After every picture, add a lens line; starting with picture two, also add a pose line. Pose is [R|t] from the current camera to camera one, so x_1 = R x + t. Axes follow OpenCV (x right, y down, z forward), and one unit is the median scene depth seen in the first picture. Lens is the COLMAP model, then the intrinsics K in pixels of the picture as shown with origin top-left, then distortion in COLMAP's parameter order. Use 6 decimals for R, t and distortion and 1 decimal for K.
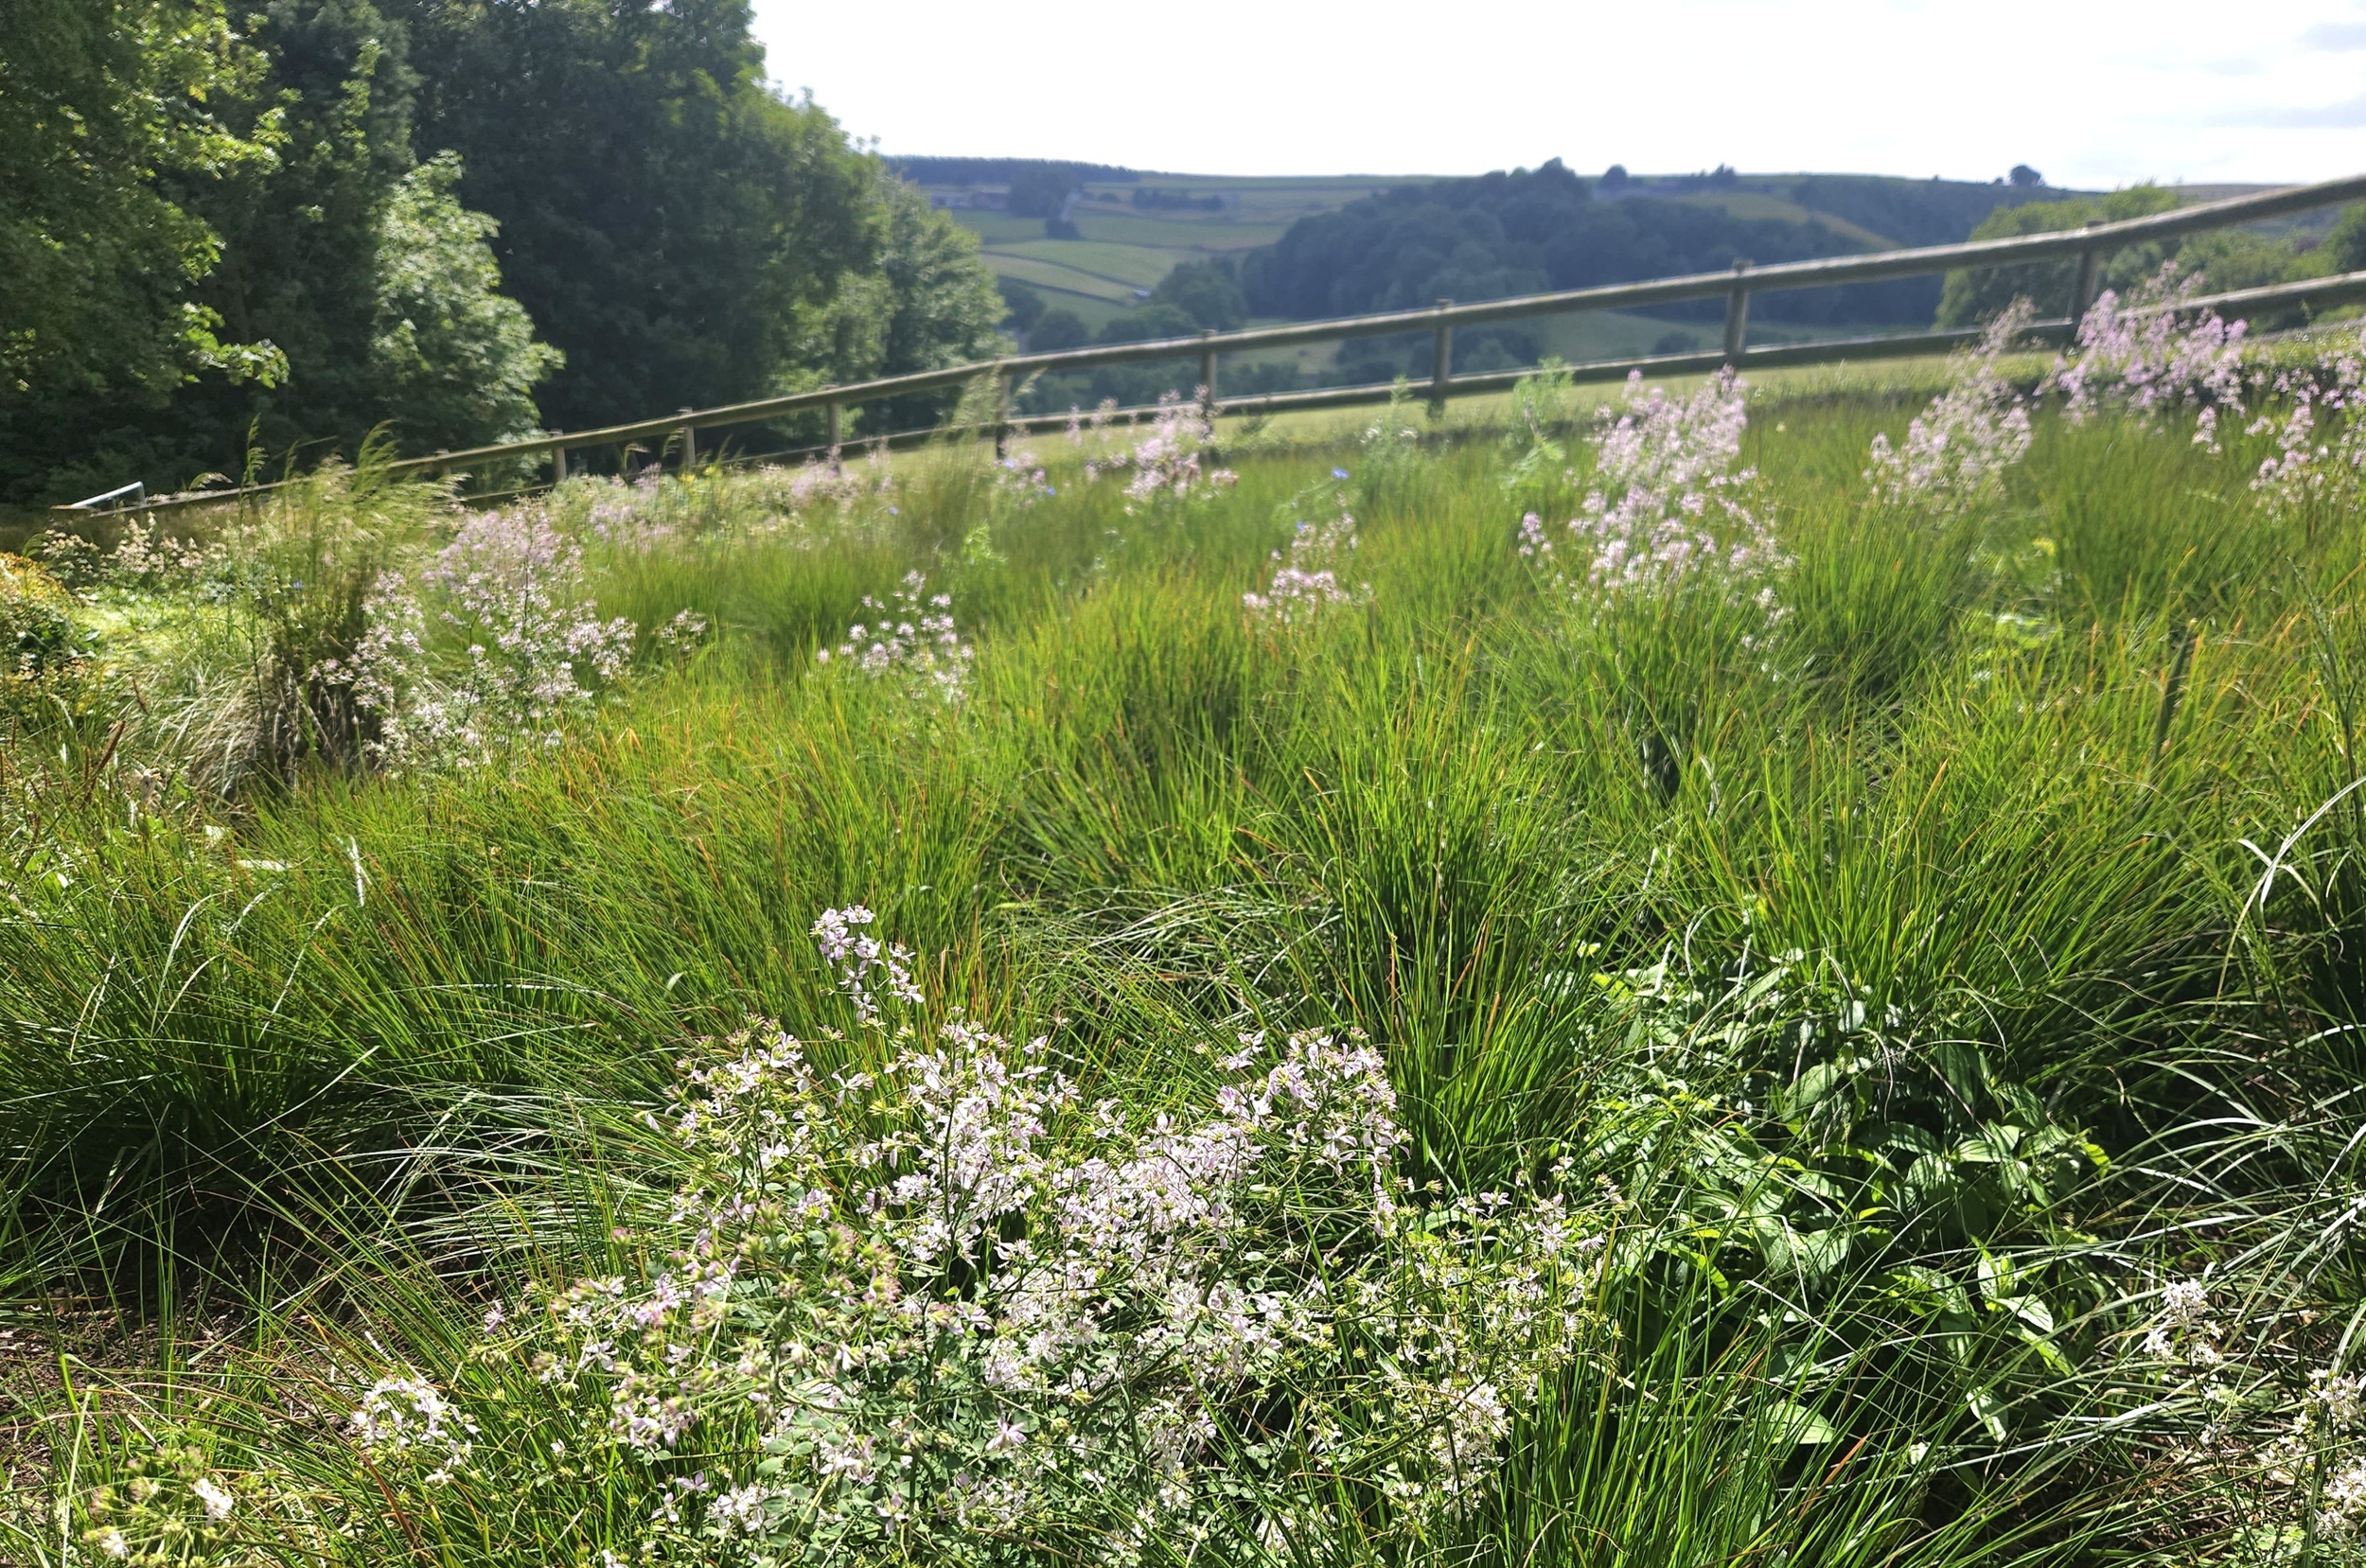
lens RADIAL K [[1408.8, 0, 1277.4], [0, 1408.8, 785.9], [0, 0, 1]] dist [-0.004281, -0.000607]
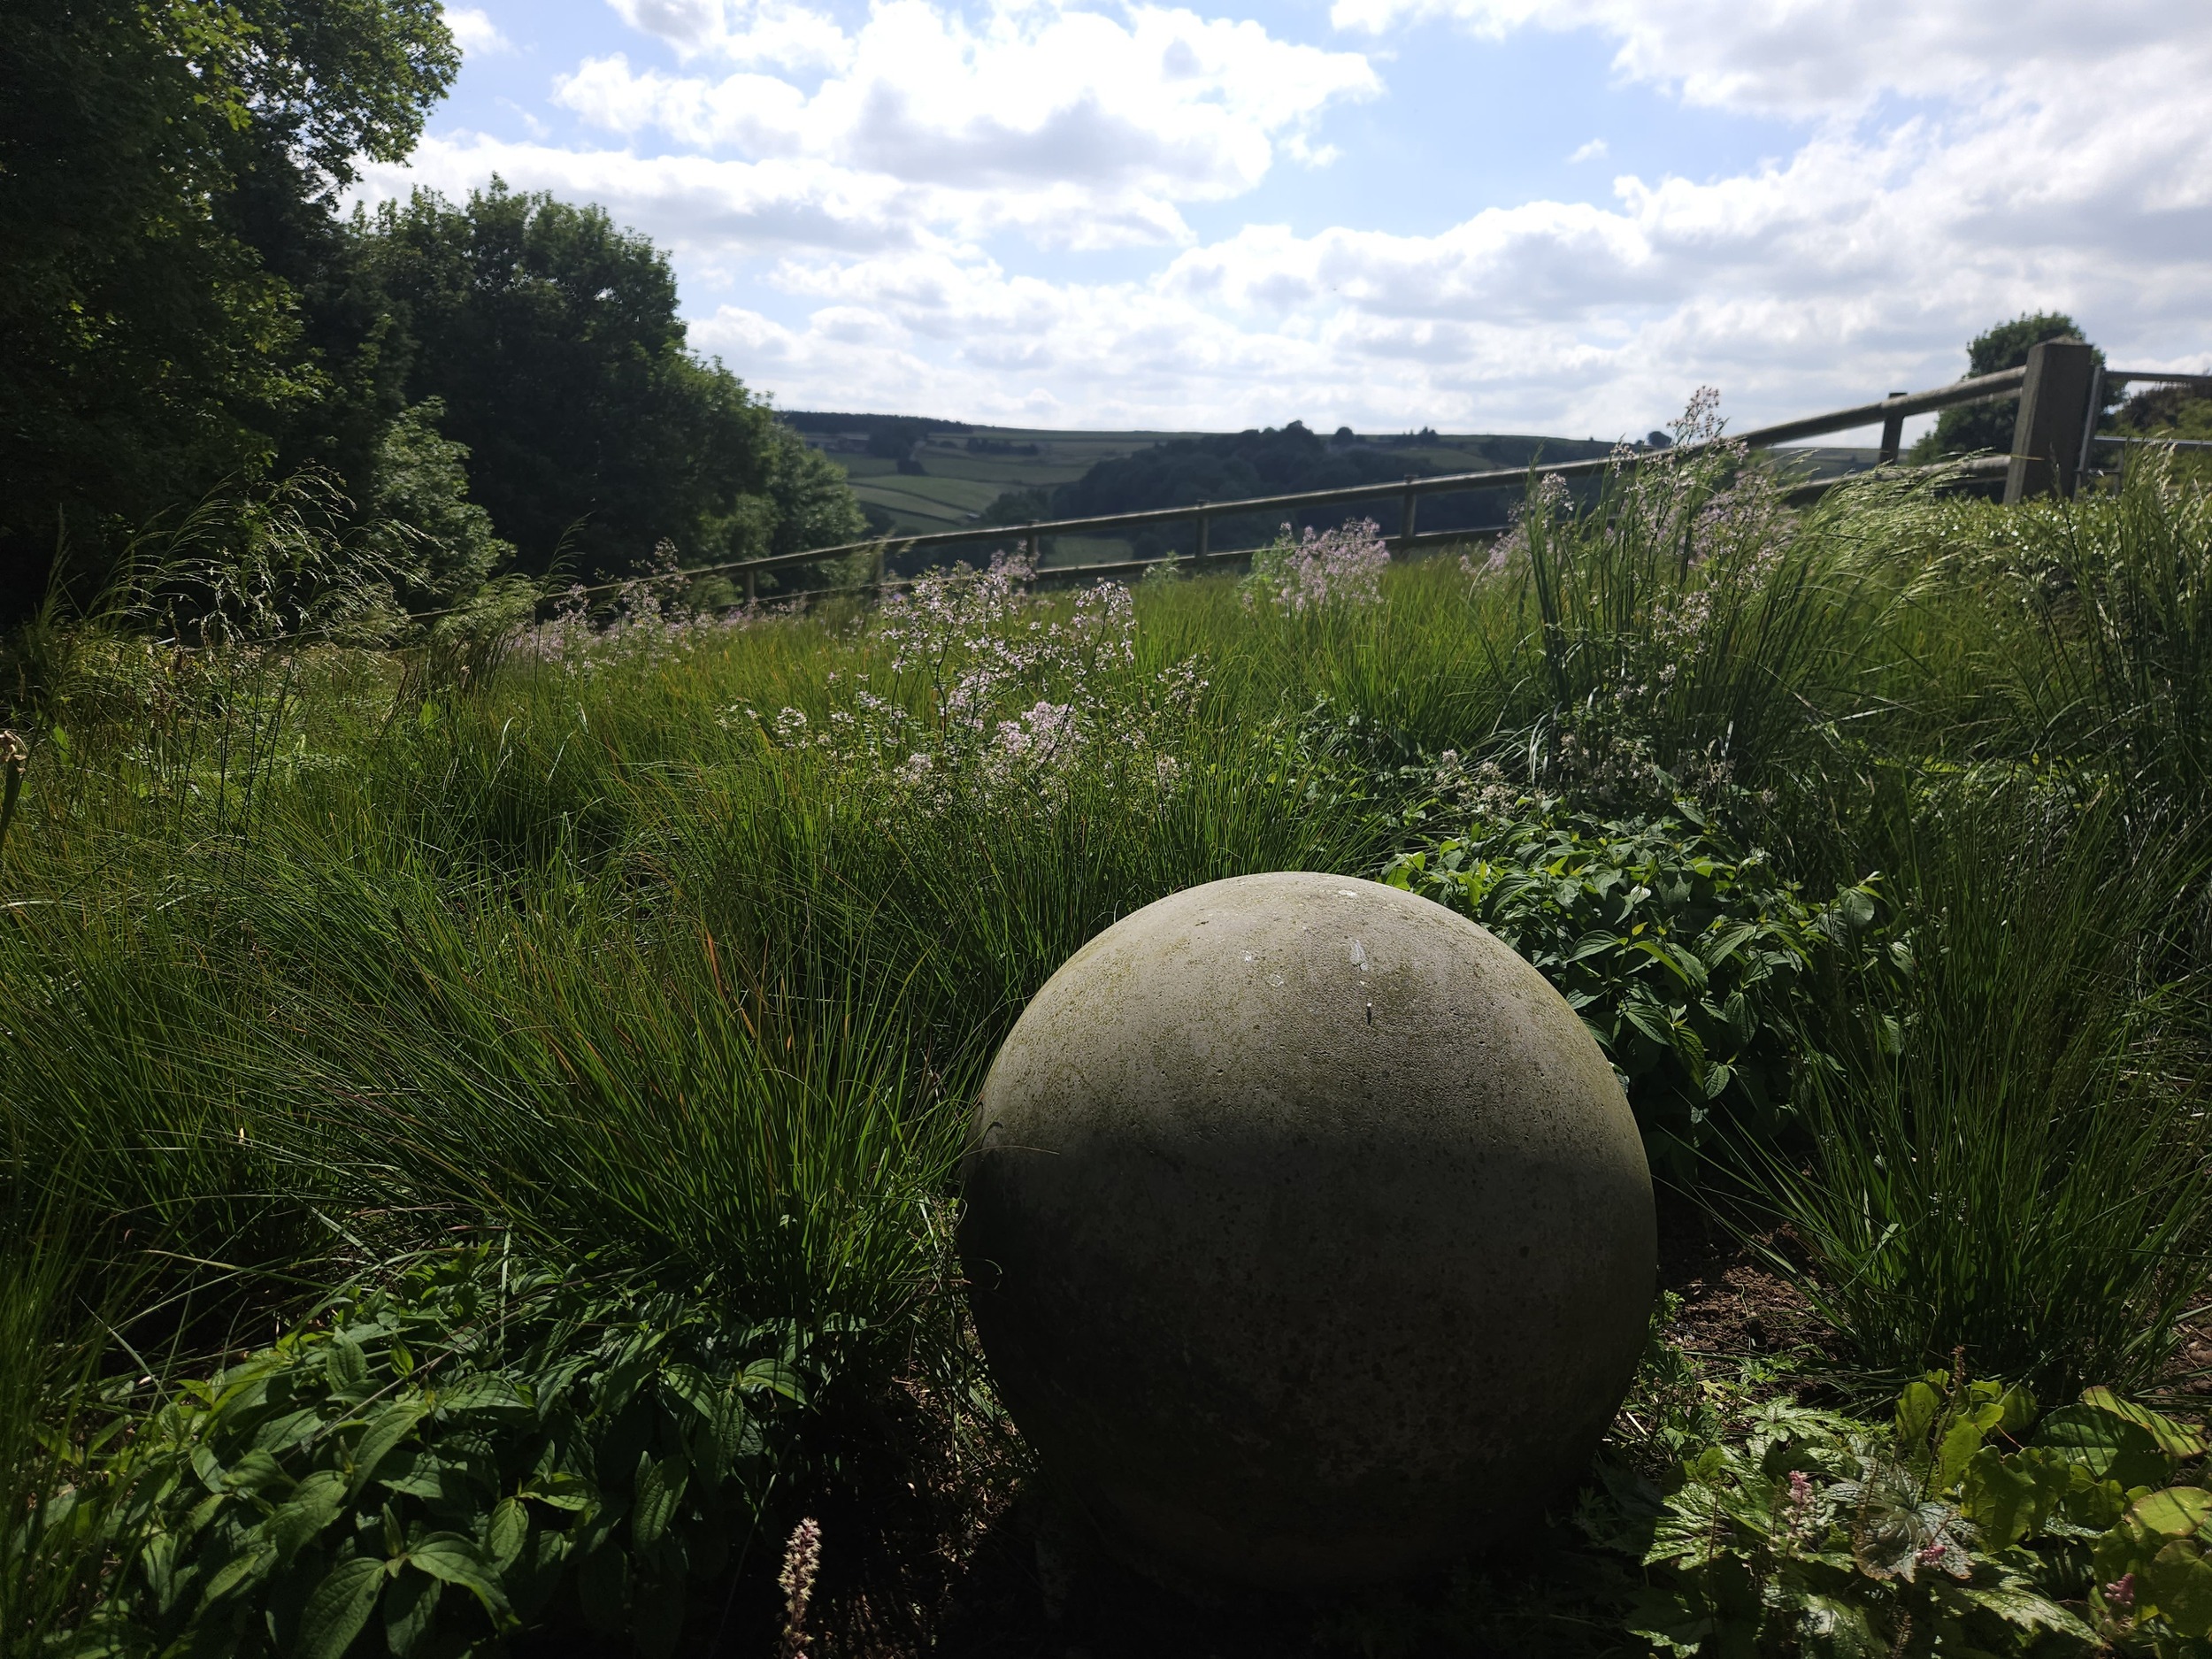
lens RADIAL K [[1391.9, 0, 1106.0], [0, 1391.9, 829.5], [0, 0, 1]] dist [0.004635, -0.025231]
pose [[0.999599, 0.013389, 0.024970, -0.004682], [-0.009384, 0.988012, -0.154090, 0.127028], [-0.026734, 0.153793, 0.987741, -0.205505]]
